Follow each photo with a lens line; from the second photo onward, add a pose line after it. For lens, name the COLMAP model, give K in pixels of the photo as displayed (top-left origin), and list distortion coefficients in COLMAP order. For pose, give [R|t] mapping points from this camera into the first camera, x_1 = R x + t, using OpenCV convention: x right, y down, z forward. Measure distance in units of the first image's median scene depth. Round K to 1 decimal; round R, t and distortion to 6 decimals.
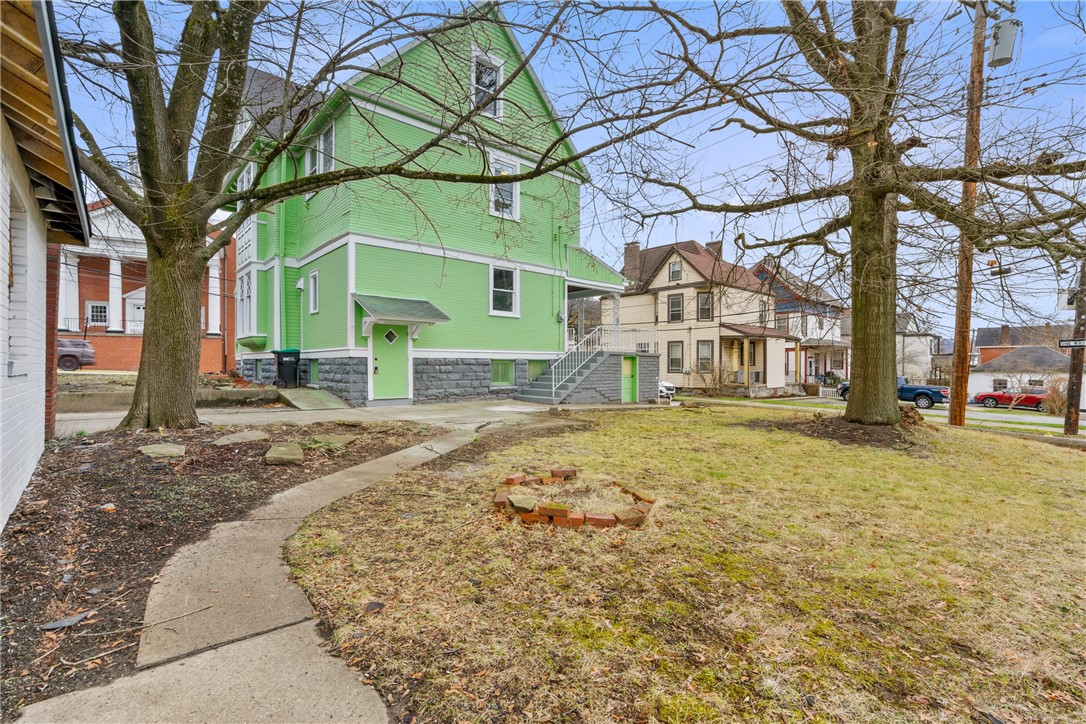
lens RADIAL K [[495.8, 0, 542.7], [0, 495.8, 356.5], [0, 0, 1]] dist [-0.000379, -0.000007]
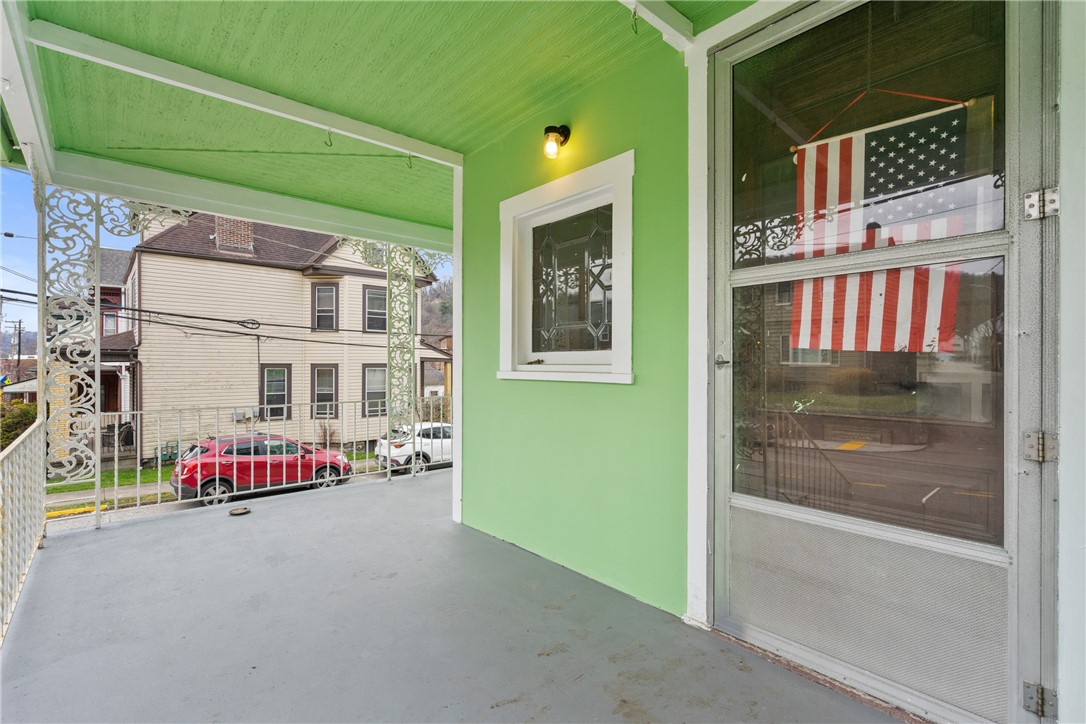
lens RADIAL K [[495.8, 0, 542.5], [0, 495.8, 365.6], [0, 0, 1]] dist [-0.000379, -0.000007]
pose [[-0.010277, -0.002519, 0.999944, -0.316174], [0.008377, 0.999962, 0.002605, -0.029666], [-0.999912, 0.008403, -0.010256, 0.774807]]
